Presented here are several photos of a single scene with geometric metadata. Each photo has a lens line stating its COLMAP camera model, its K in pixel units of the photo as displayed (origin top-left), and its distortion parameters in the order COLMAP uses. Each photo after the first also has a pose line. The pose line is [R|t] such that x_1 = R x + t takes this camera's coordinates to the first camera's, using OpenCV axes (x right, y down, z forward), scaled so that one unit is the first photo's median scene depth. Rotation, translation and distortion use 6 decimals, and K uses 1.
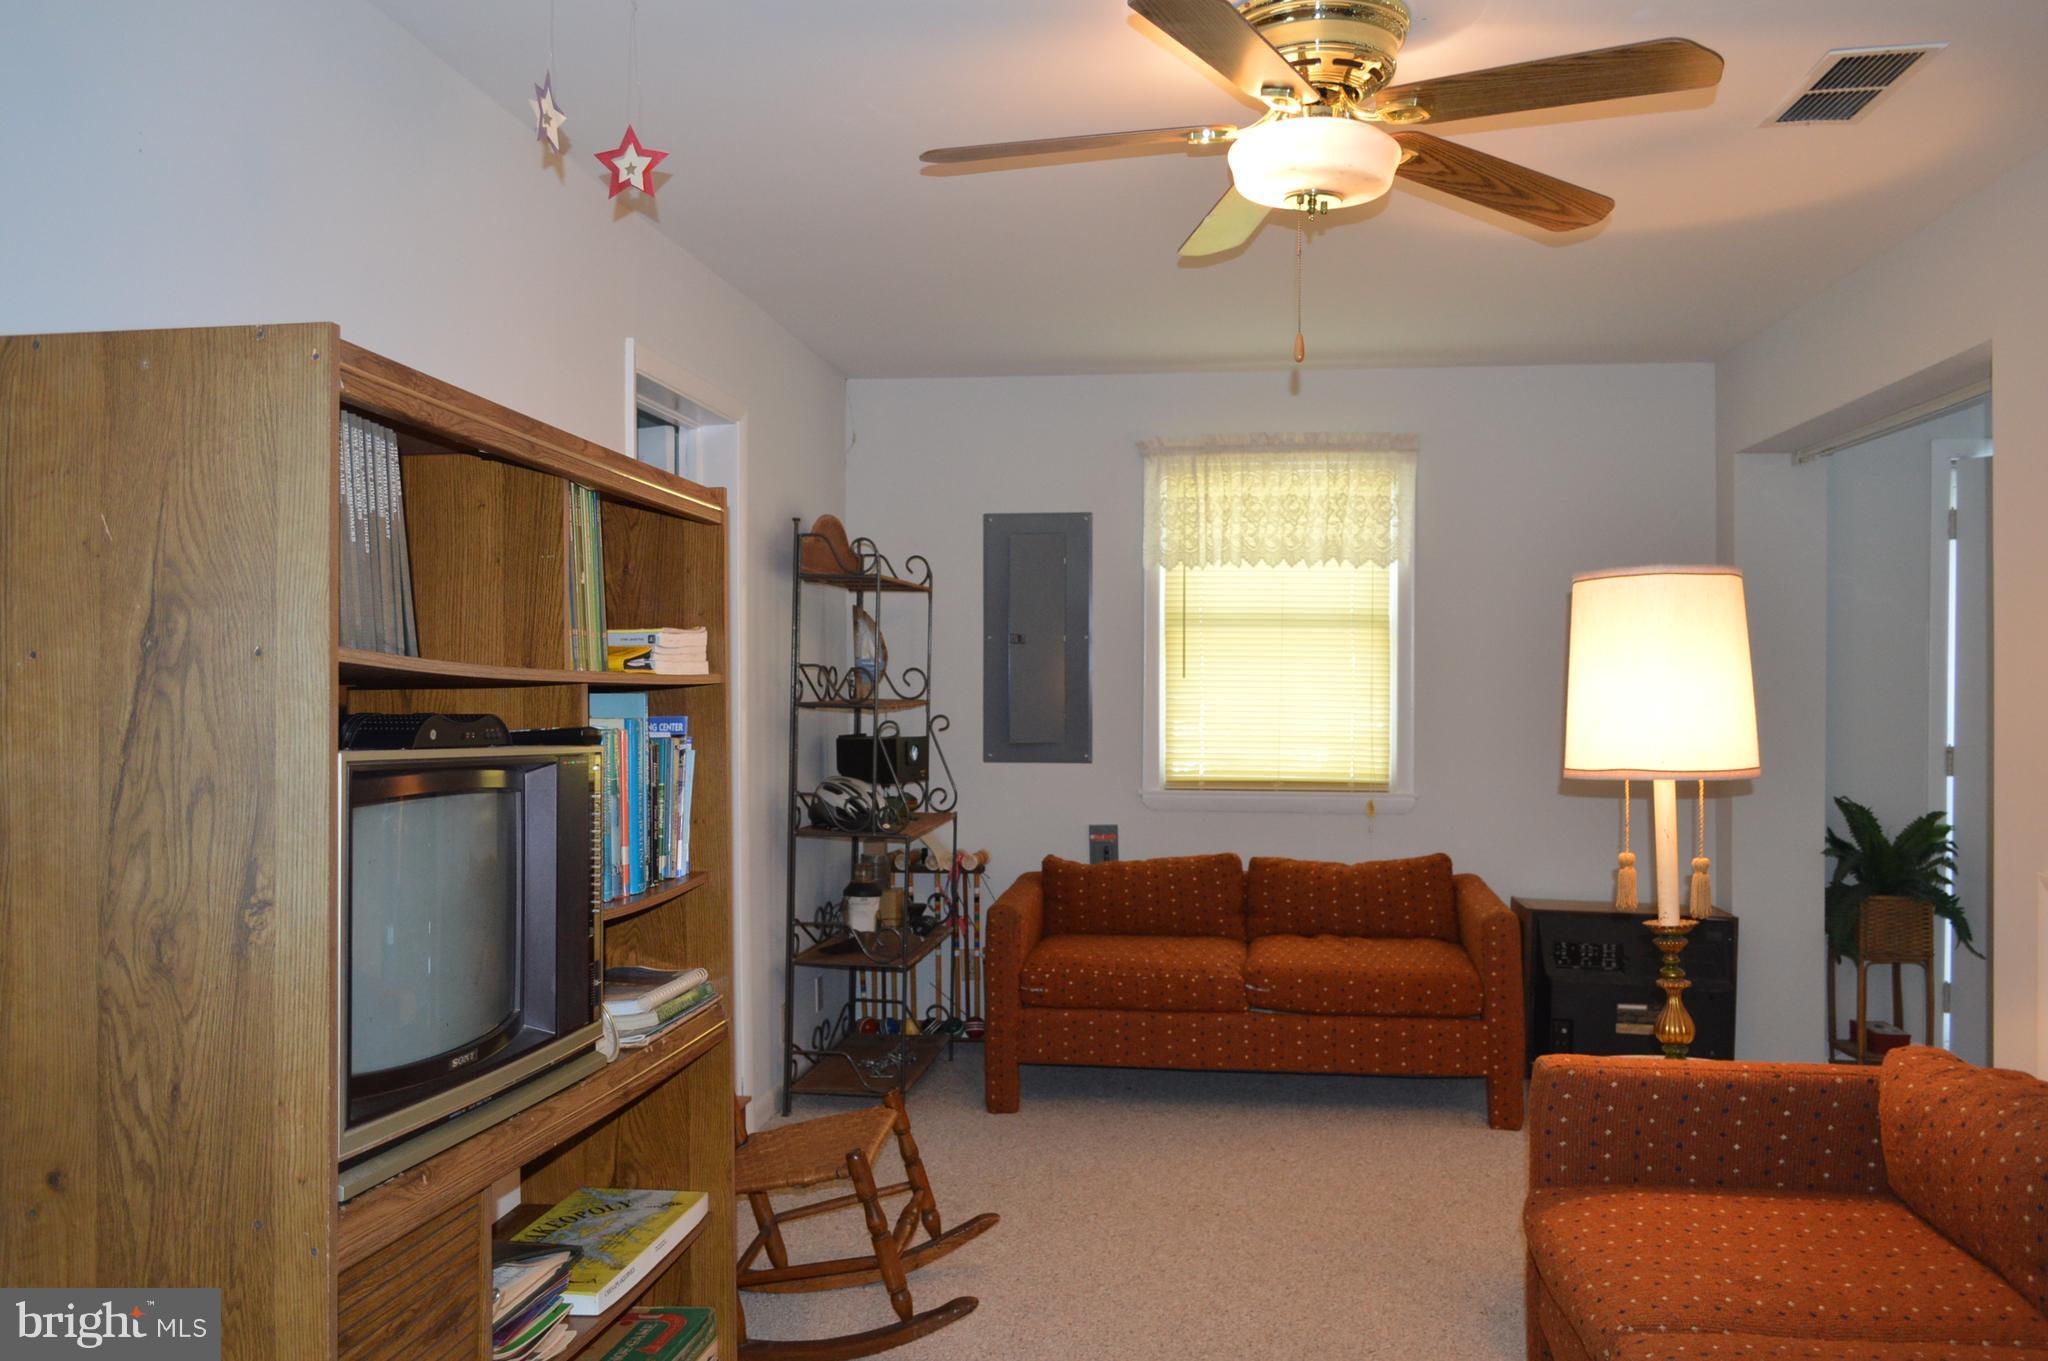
lens RADIAL K [[1601.7, 0, 1024.8], [0, 1601.7, 687.8], [0, 0, 1]] dist [-0.017076, 0.003224]
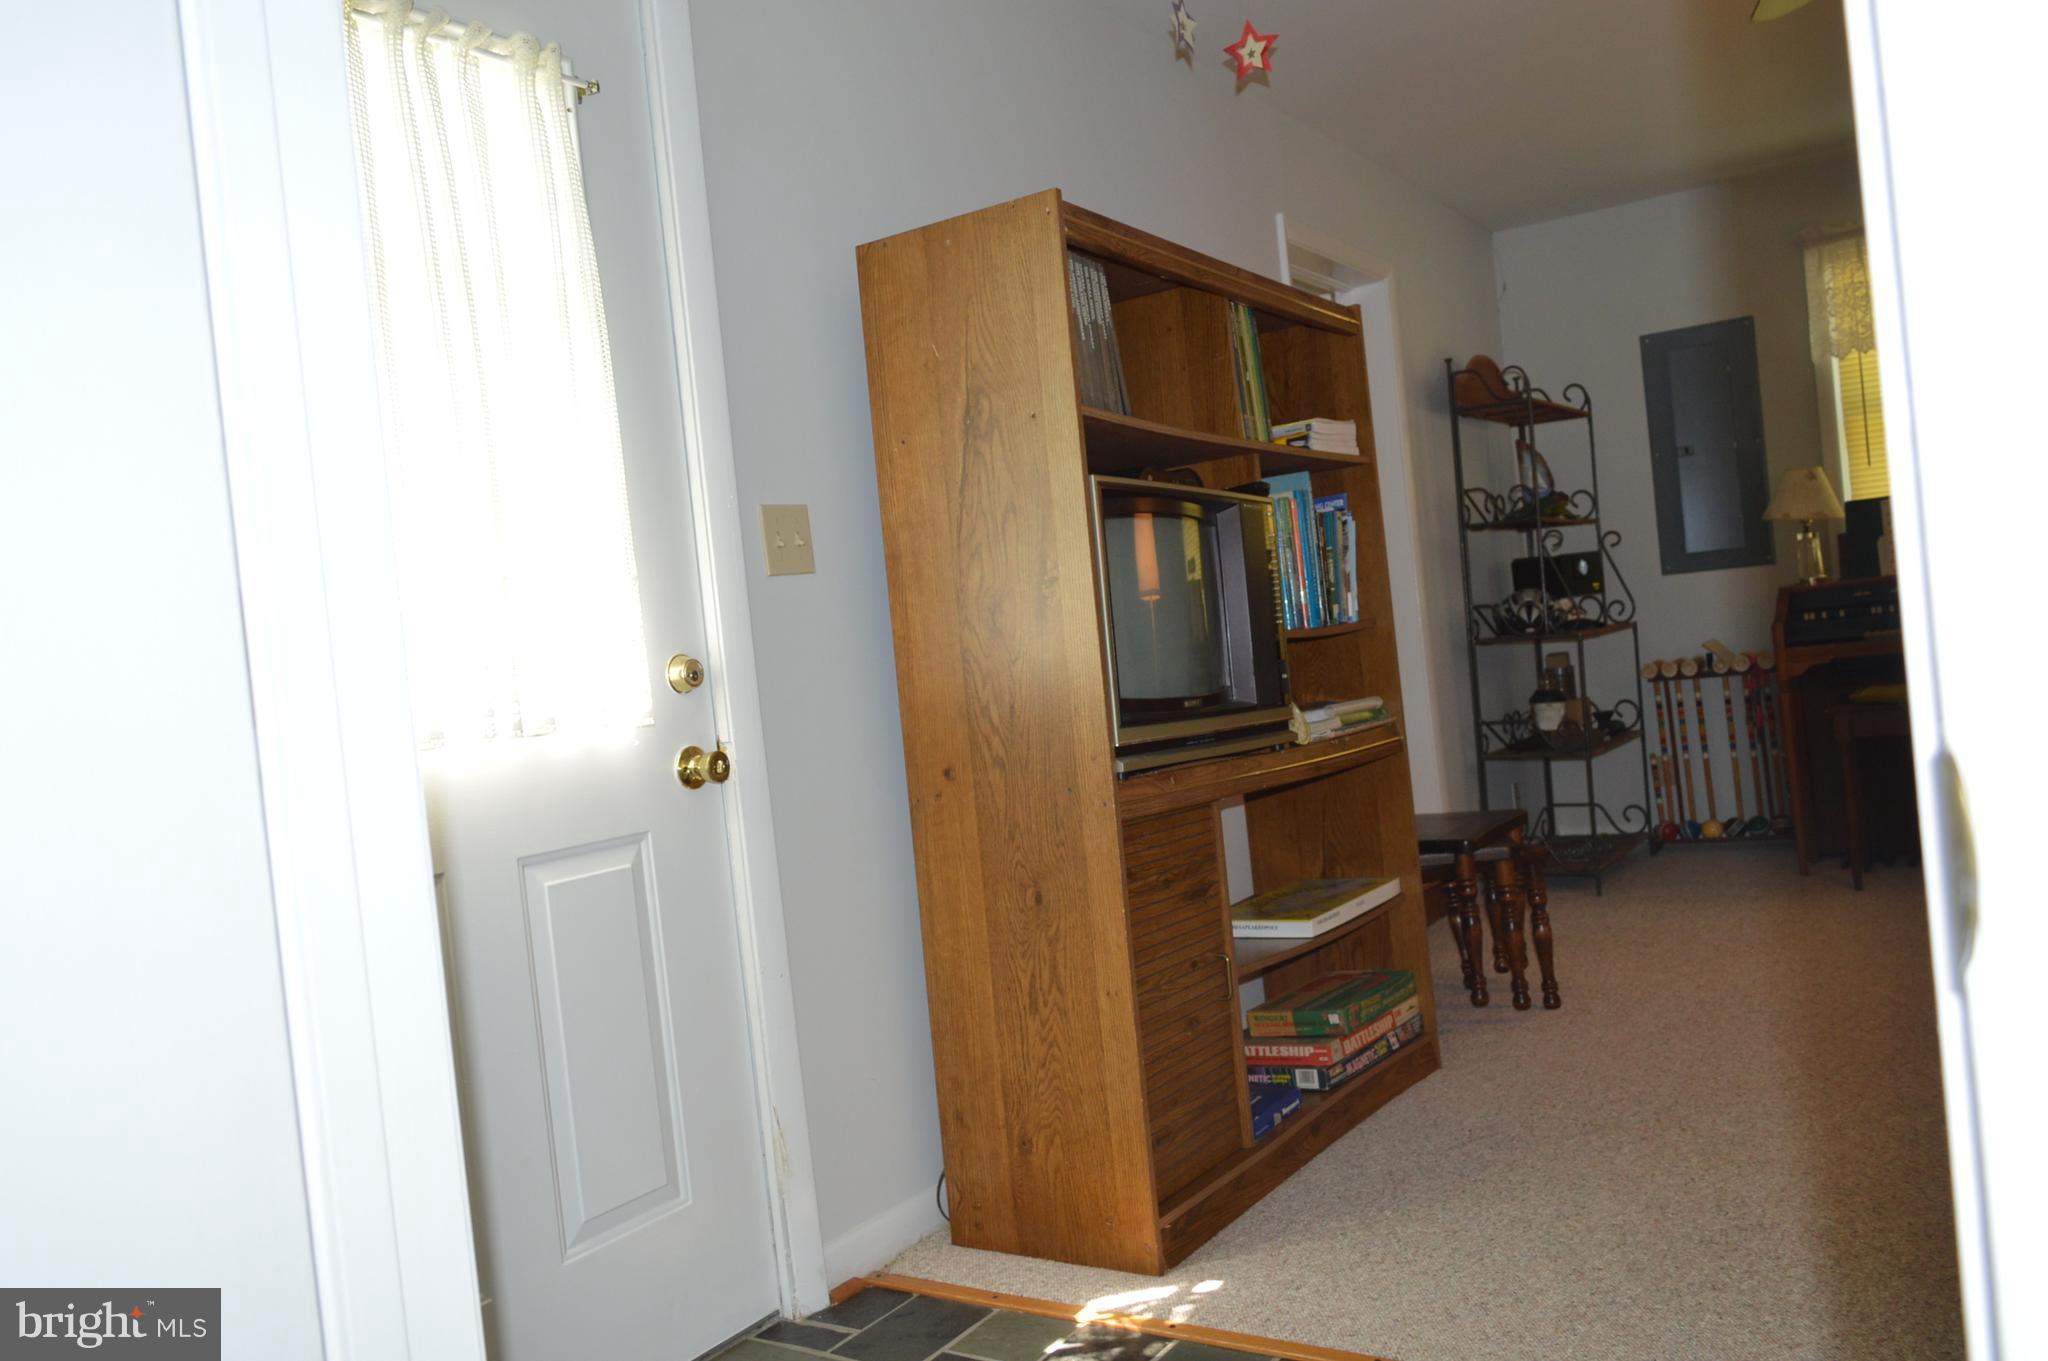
lens RADIAL K [[1601.7, 0, 1024.7], [0, 1601.7, 683.5], [0, 0, 1]] dist [-0.017076, 0.003224]
pose [[0.899130, -0.082684, -0.429800, 0.106305], [0.098907, 0.994976, 0.015501, 0.150328], [0.426359, -0.056447, 0.902791, -0.286335]]
